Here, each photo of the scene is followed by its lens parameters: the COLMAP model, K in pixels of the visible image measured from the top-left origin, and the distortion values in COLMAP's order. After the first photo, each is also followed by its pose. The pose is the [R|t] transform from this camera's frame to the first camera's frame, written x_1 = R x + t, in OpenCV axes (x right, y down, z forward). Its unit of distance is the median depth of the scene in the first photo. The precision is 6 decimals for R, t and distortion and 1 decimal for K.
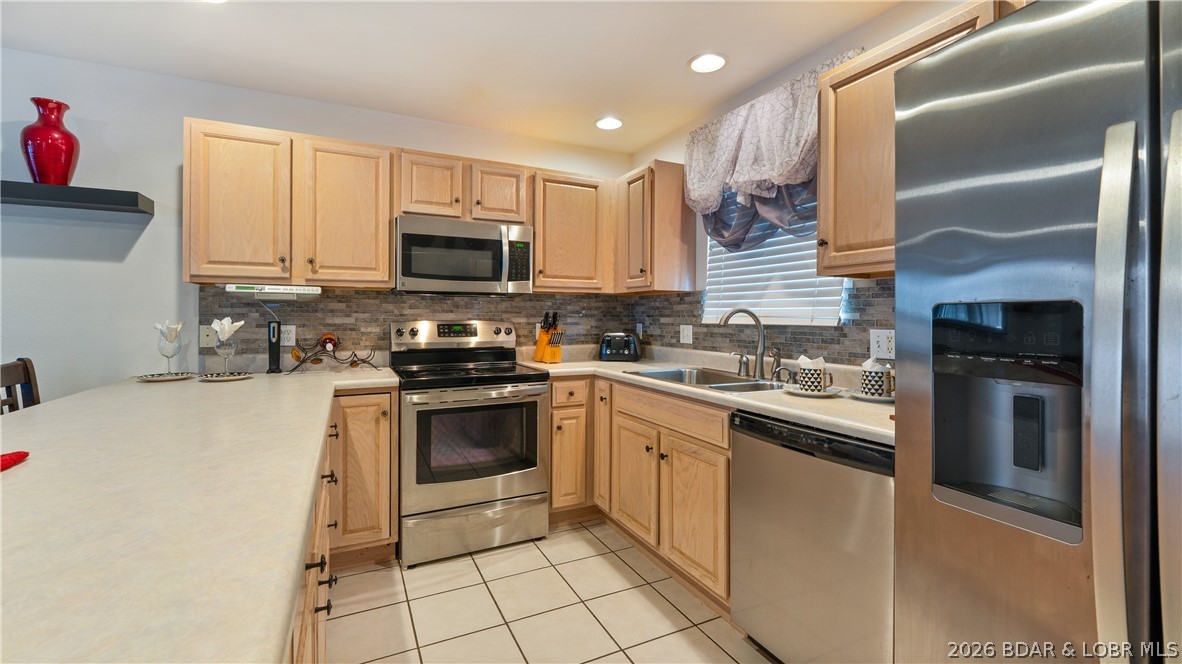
lens RADIAL K [[490.8, 0, 596.5], [0, 490.8, 313.2], [0, 0, 1]] dist [-0.000250, 0.000019]
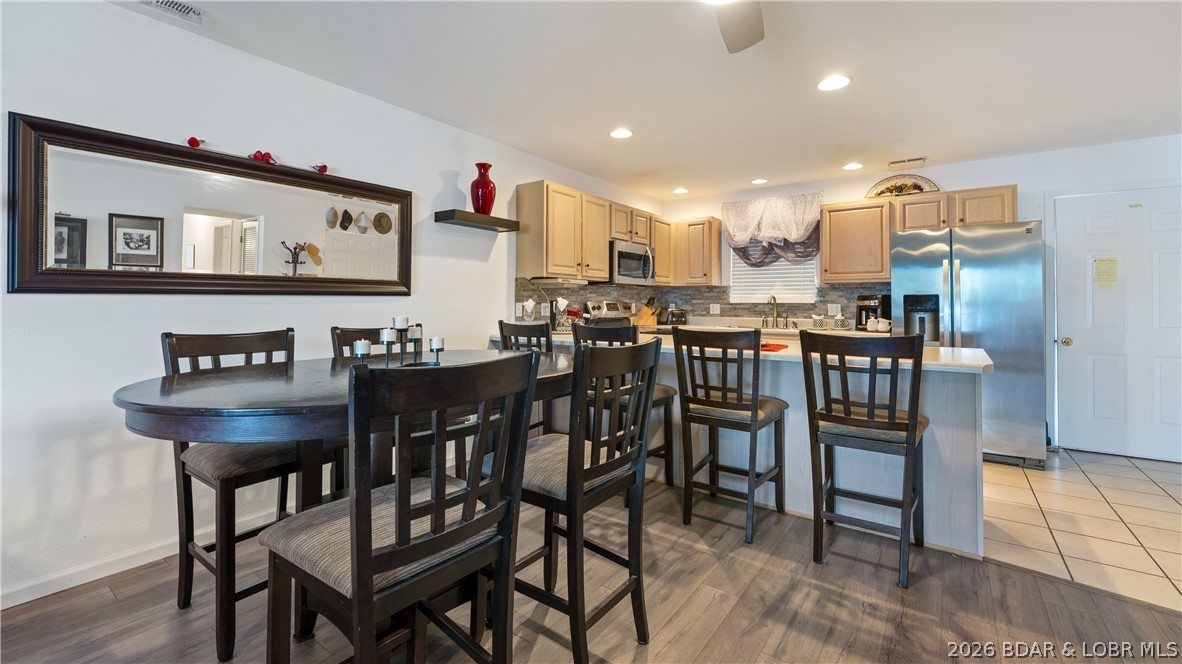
lens RADIAL K [[490.8, 0, 585.5], [0, 490.8, 296.2], [0, 0, 1]] dist [-0.000250, 0.000019]
pose [[0.888135, 0.008133, 0.459511, -1.263193], [-0.004381, 0.999948, -0.009230, 0.016014], [-0.459562, 0.006184, 0.888124, -0.489243]]
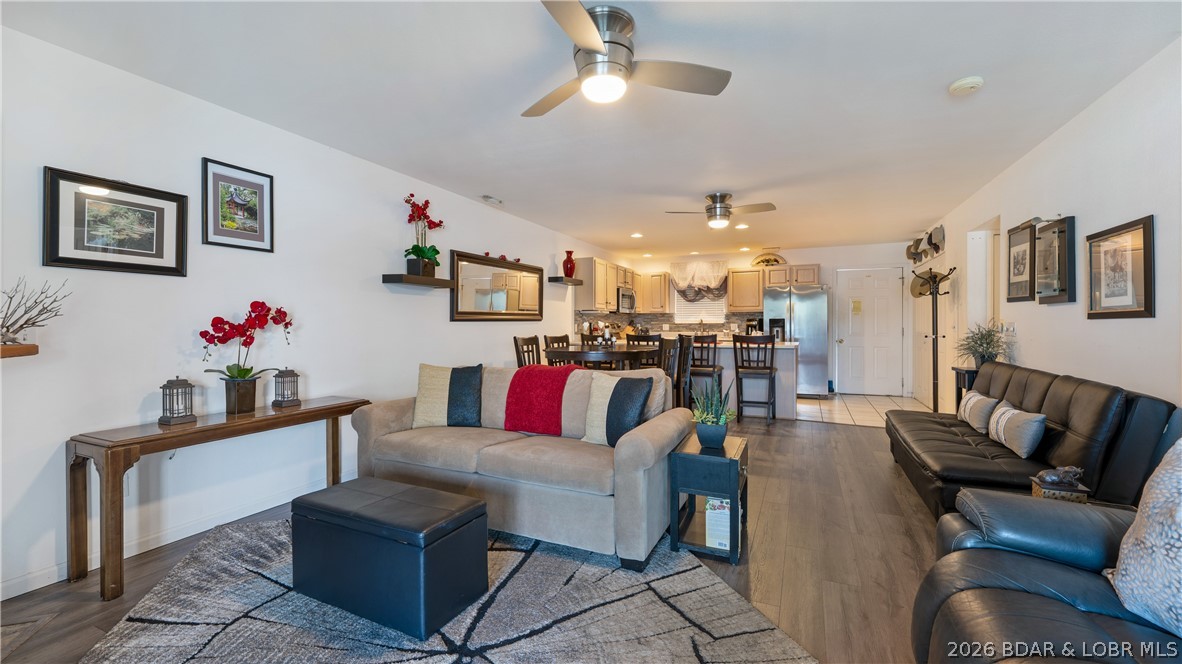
lens RADIAL K [[490.8, 0, 586.7], [0, 490.8, 326.5], [0, 0, 1]] dist [-0.000250, 0.000019]
pose [[0.768459, -0.007612, 0.639854, -2.433879], [0.000896, 0.999941, 0.010819, 0.006233], [-0.639899, -0.007741, 0.768420, -1.165254]]
